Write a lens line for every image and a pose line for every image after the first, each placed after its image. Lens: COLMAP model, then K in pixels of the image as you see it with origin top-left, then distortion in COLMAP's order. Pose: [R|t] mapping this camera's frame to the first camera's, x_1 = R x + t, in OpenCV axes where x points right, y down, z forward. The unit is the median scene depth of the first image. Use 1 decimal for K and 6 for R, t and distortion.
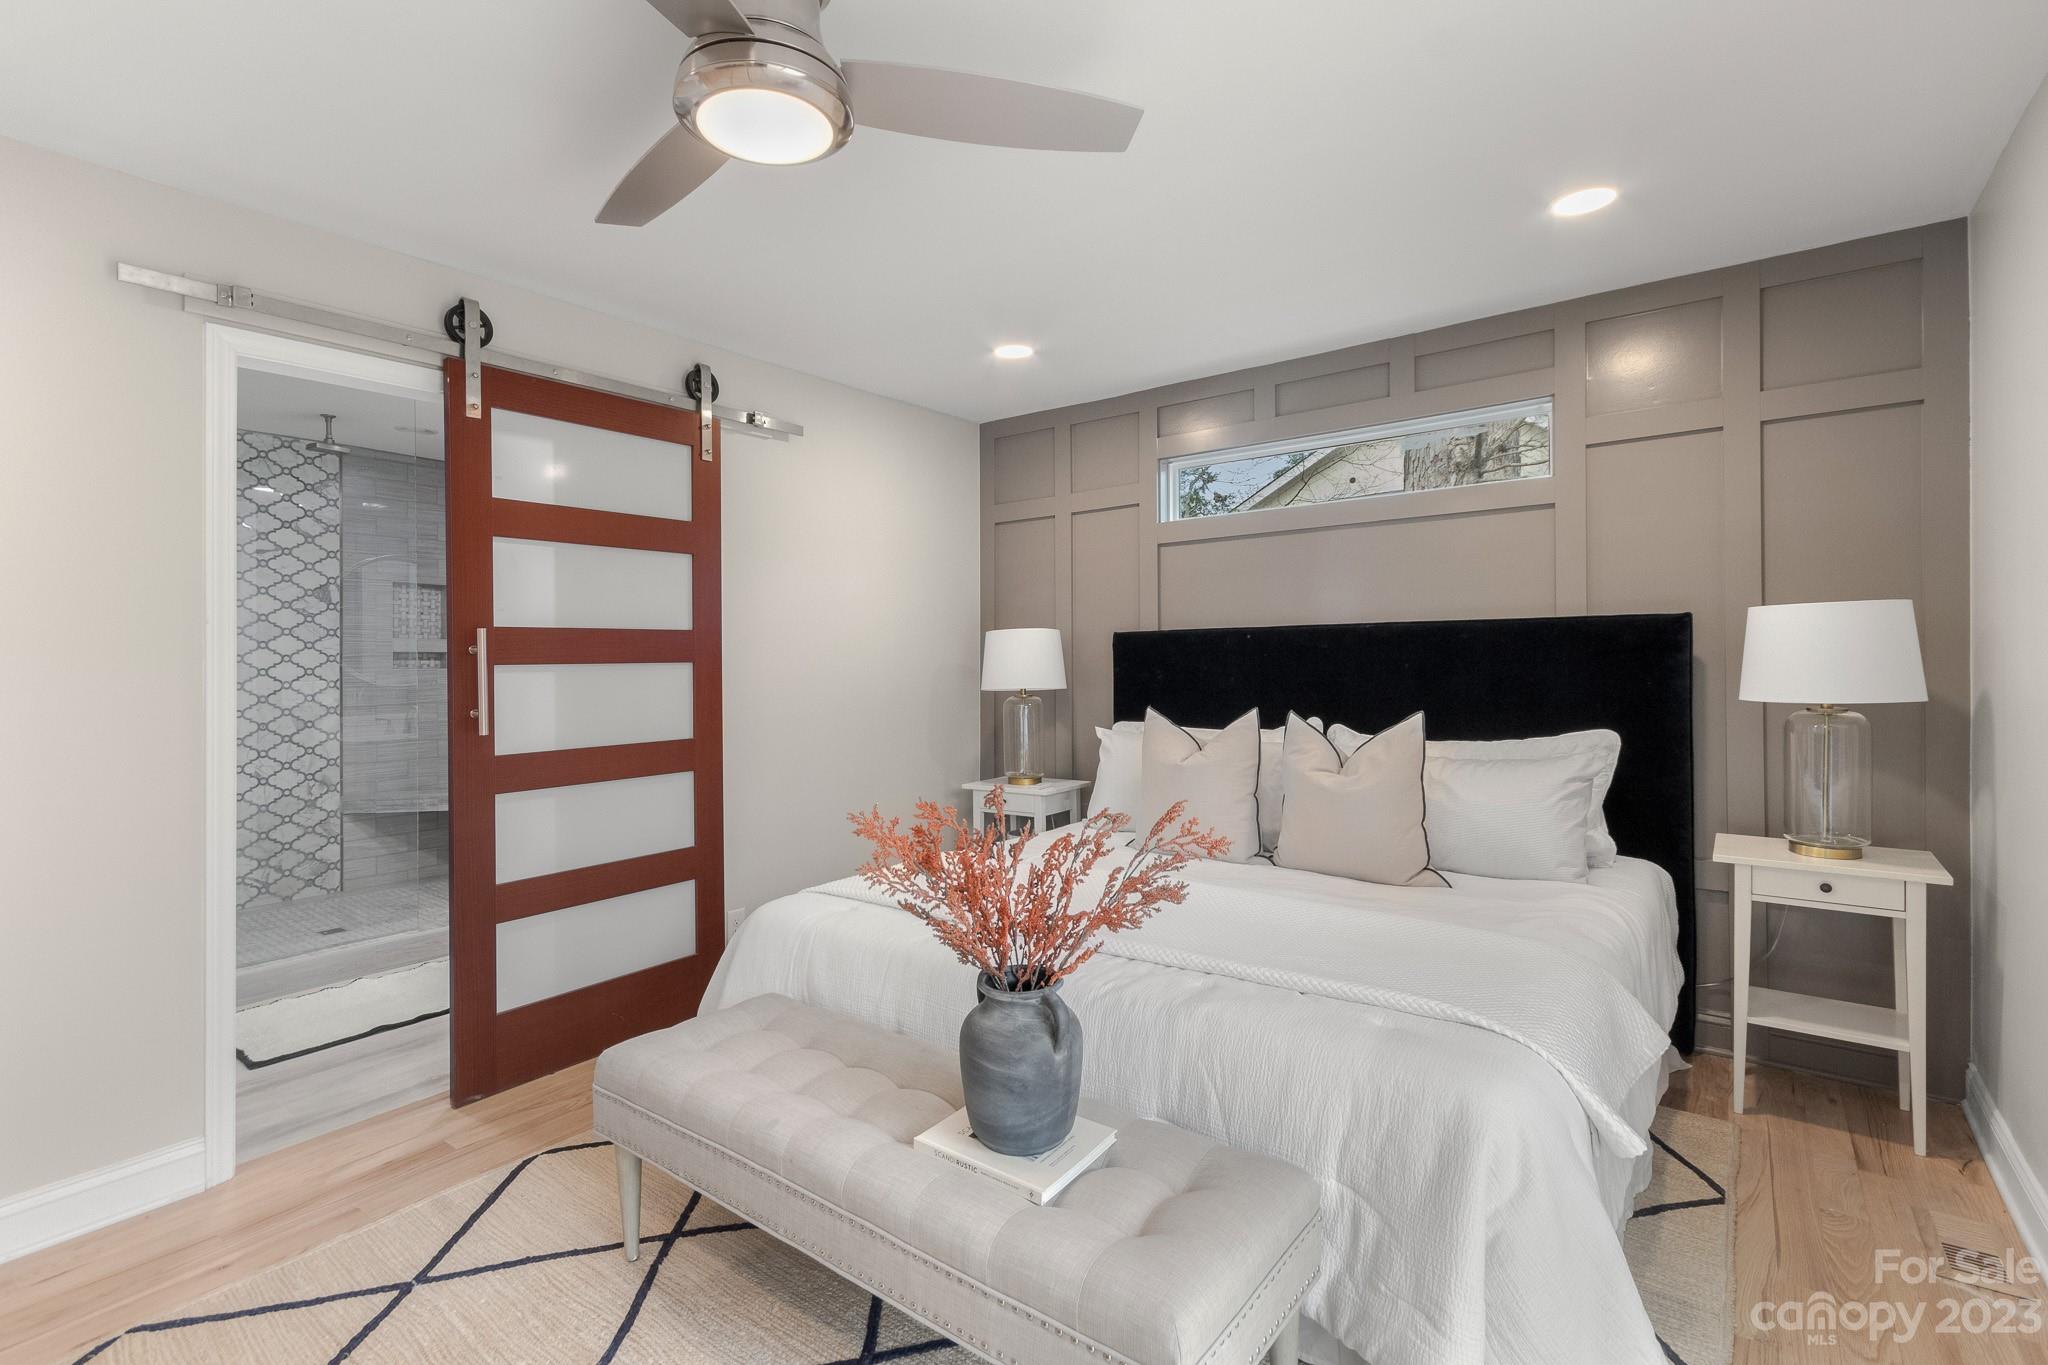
lens RADIAL K [[956.4, 0, 1006.0], [0, 956.4, 658.7], [0, 0, 1]] dist [0.011728, -0.000429]
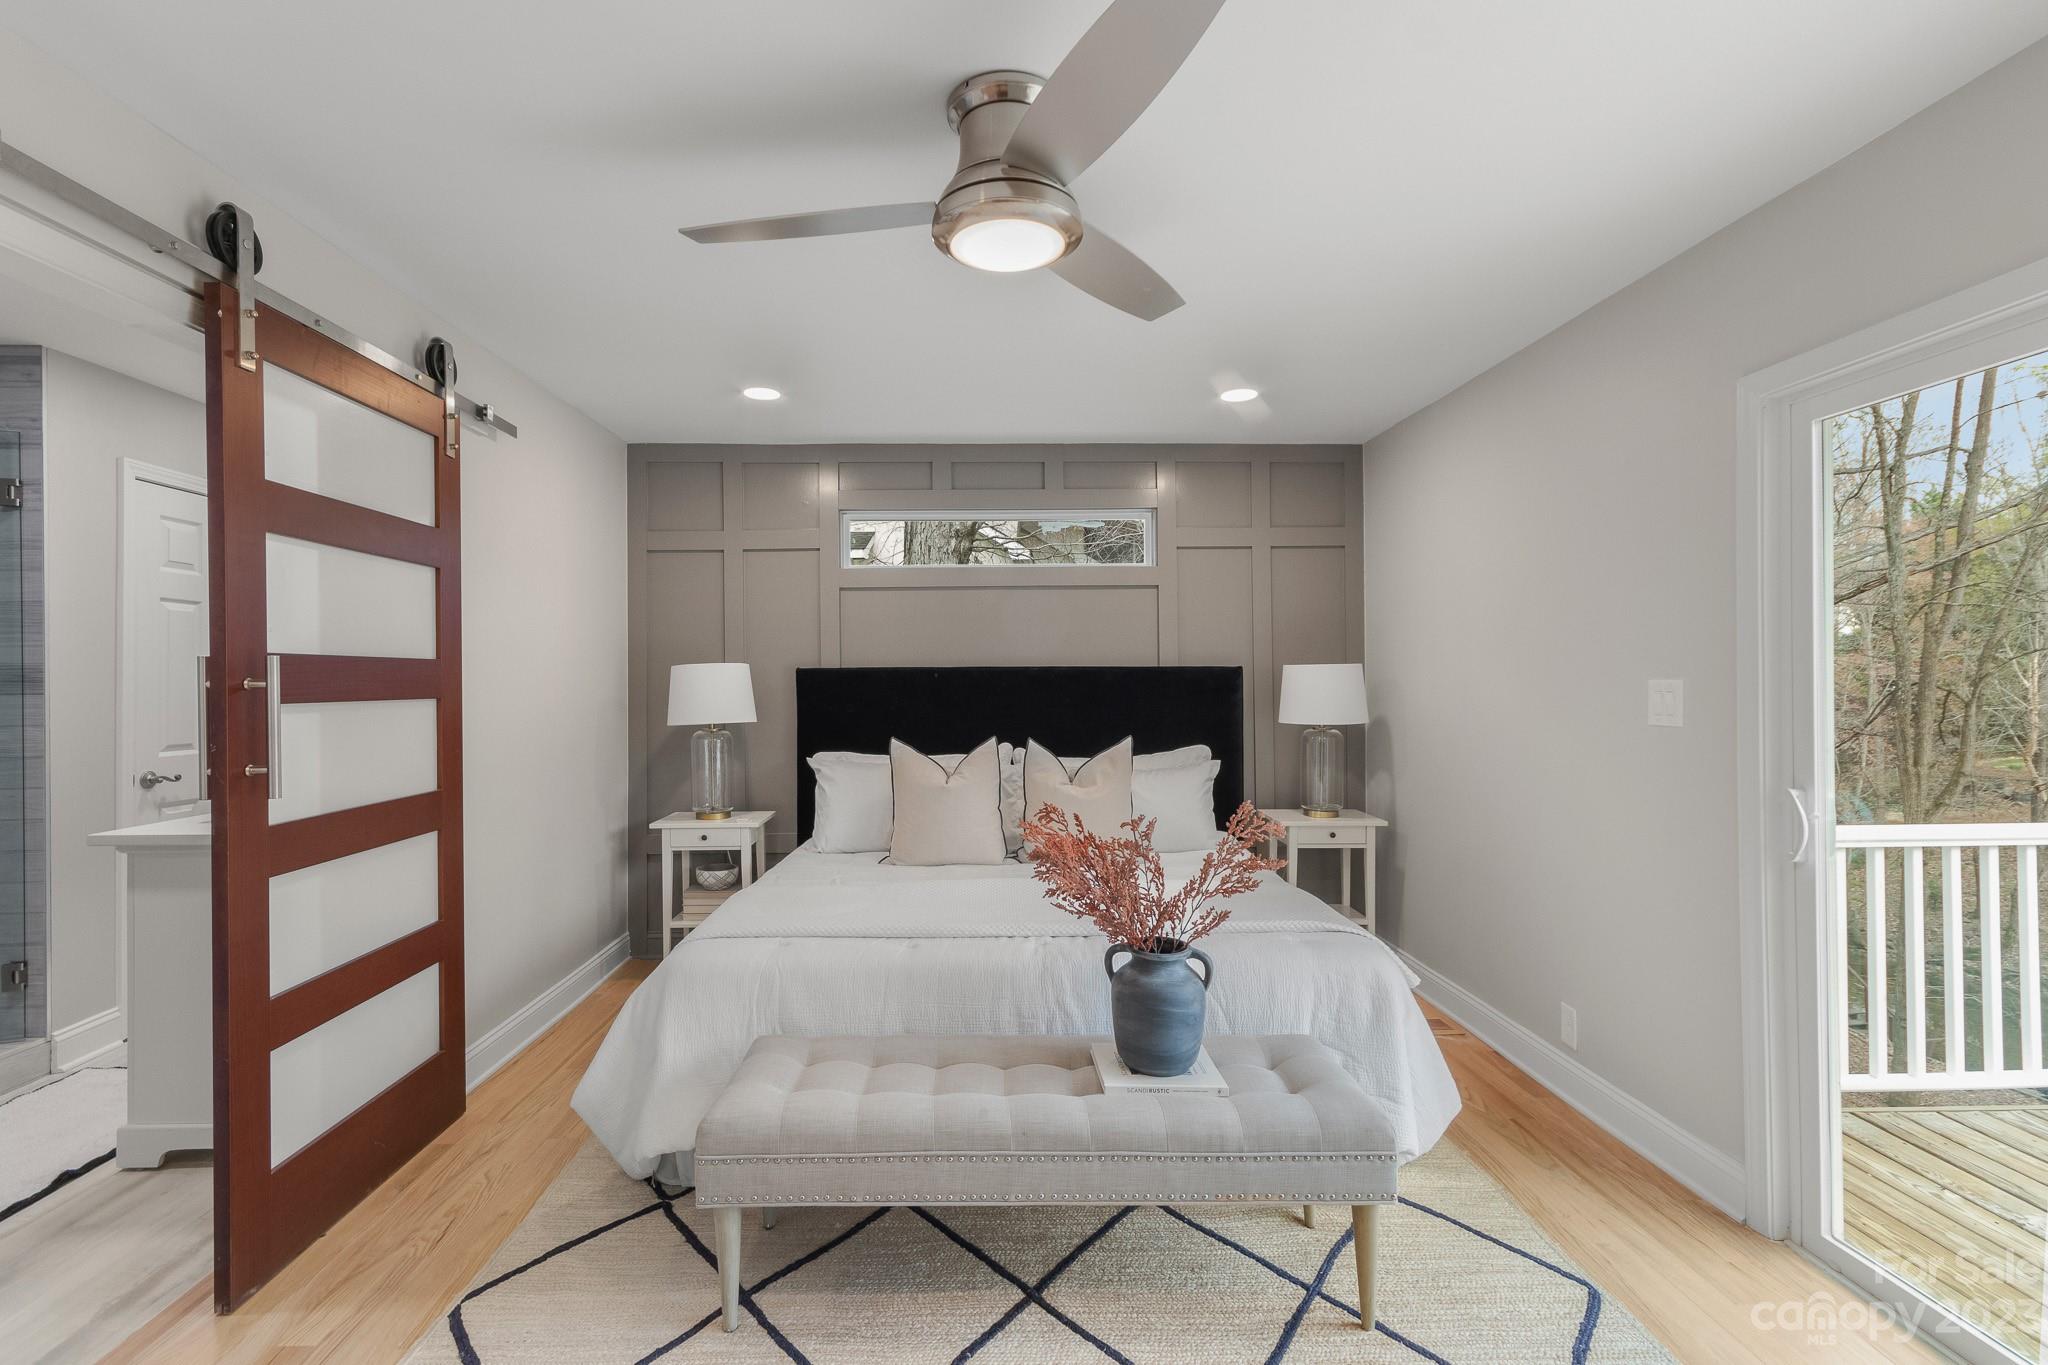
lens RADIAL K [[956.4, 0, 995.0], [0, 956.4, 674.7], [0, 0, 1]] dist [0.011728, -0.000429]
pose [[0.780698, 0.015510, 0.624716, -0.553778], [-0.008389, 0.999862, -0.014341, -0.010249], [-0.624852, 0.005956, 0.780720, 0.059985]]
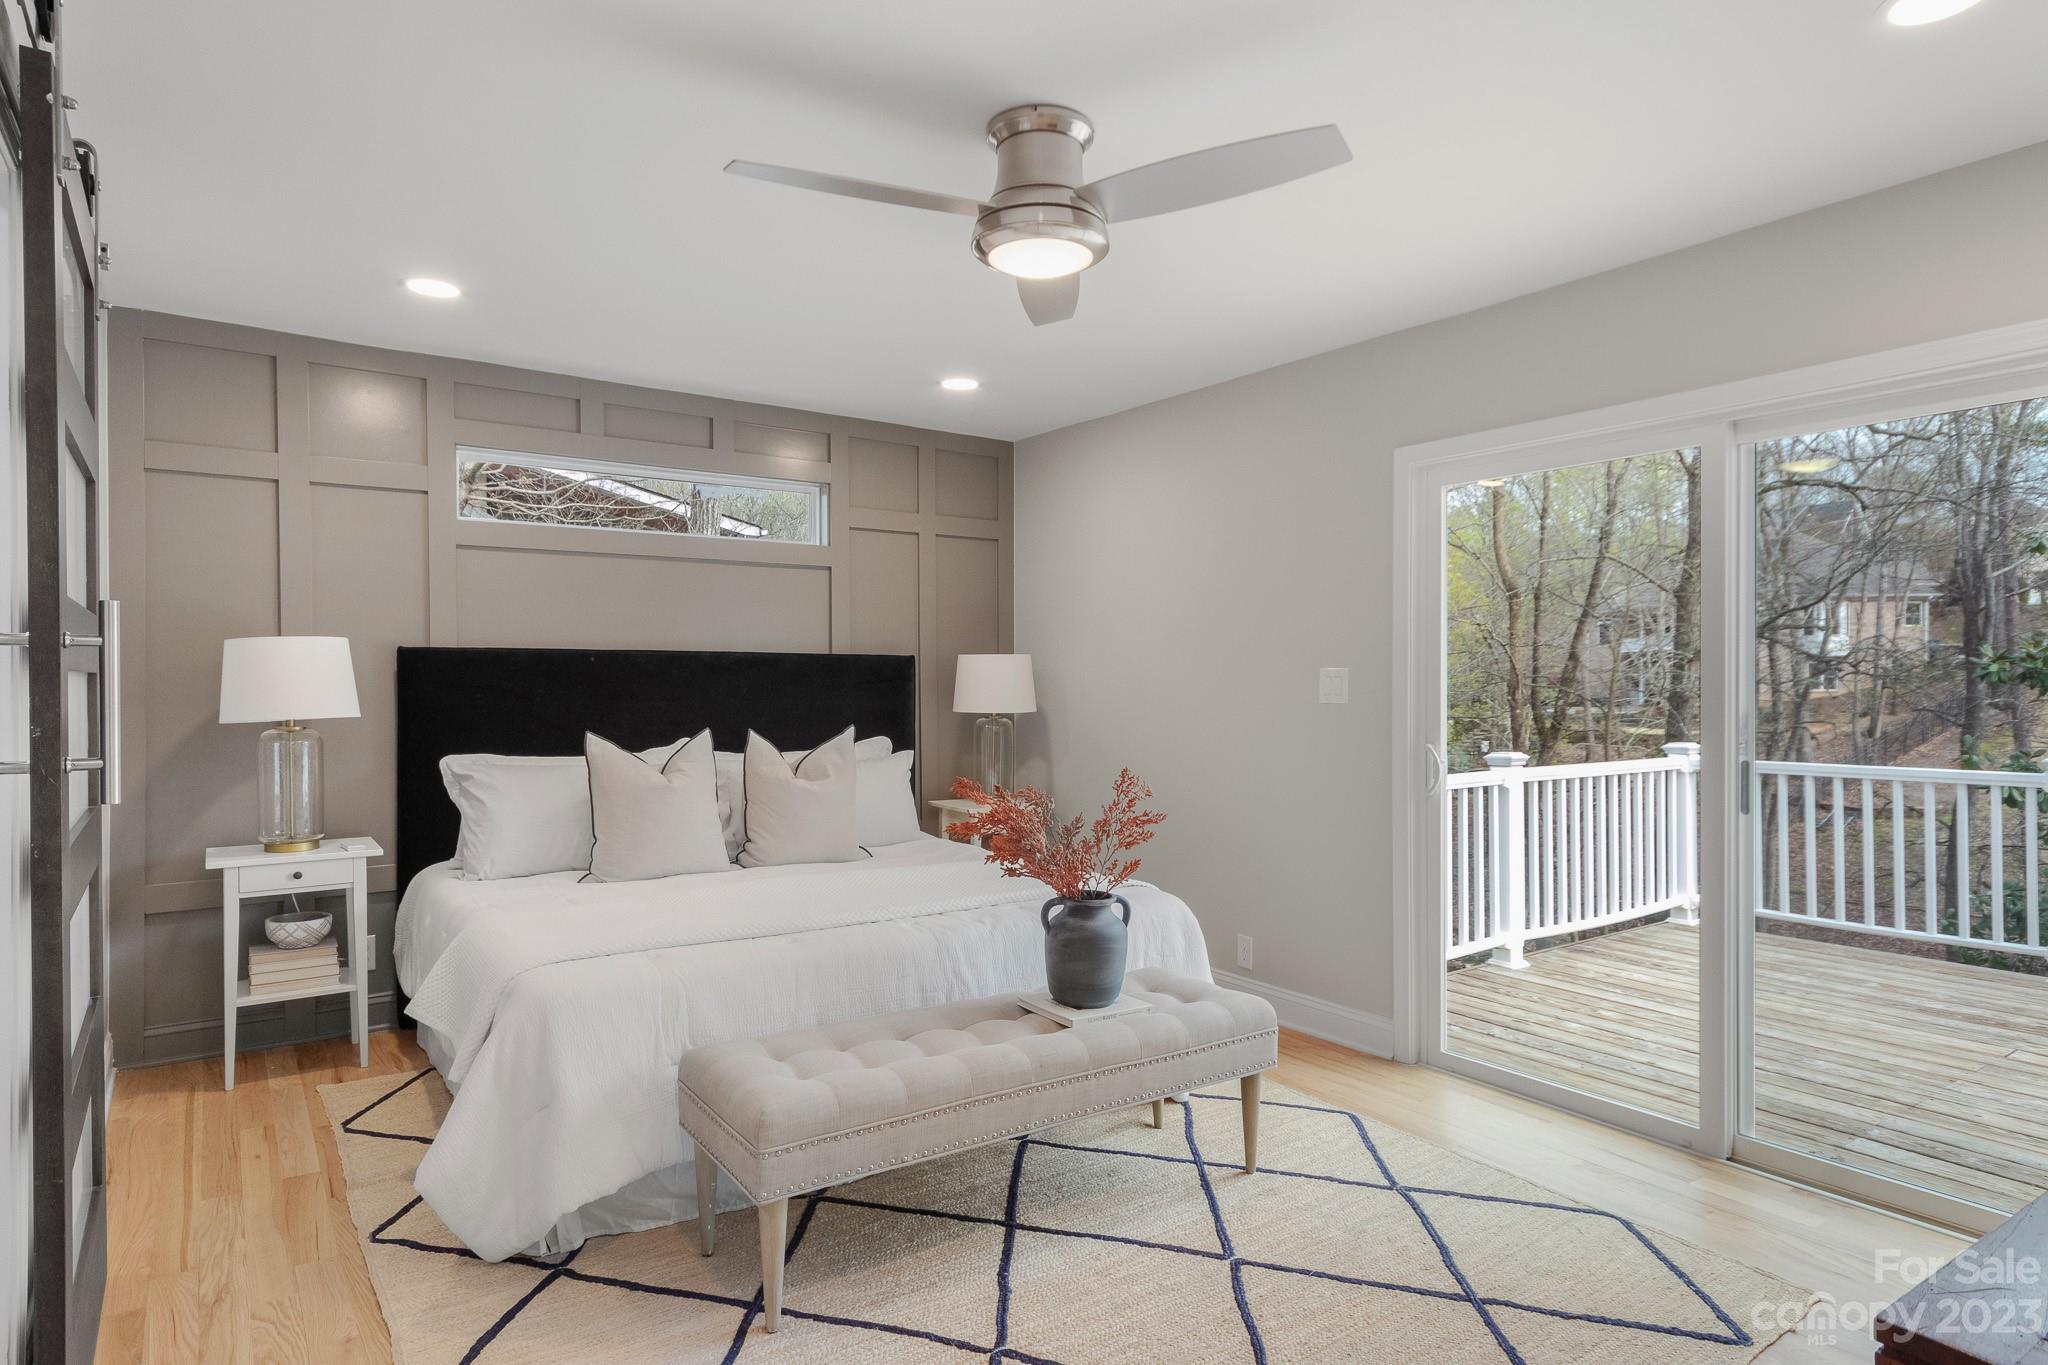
lens RADIAL K [[1162.3, 0, 1015.5], [0, 1162.3, 687.1], [0, 0, 1]] dist [0.026955, -0.008270]
pose [[0.294964, 0.009555, 0.955461, -0.984660], [-0.008974, 0.999934, -0.007230, 0.013522], [-0.955466, -0.006442, 0.295030, 0.325182]]
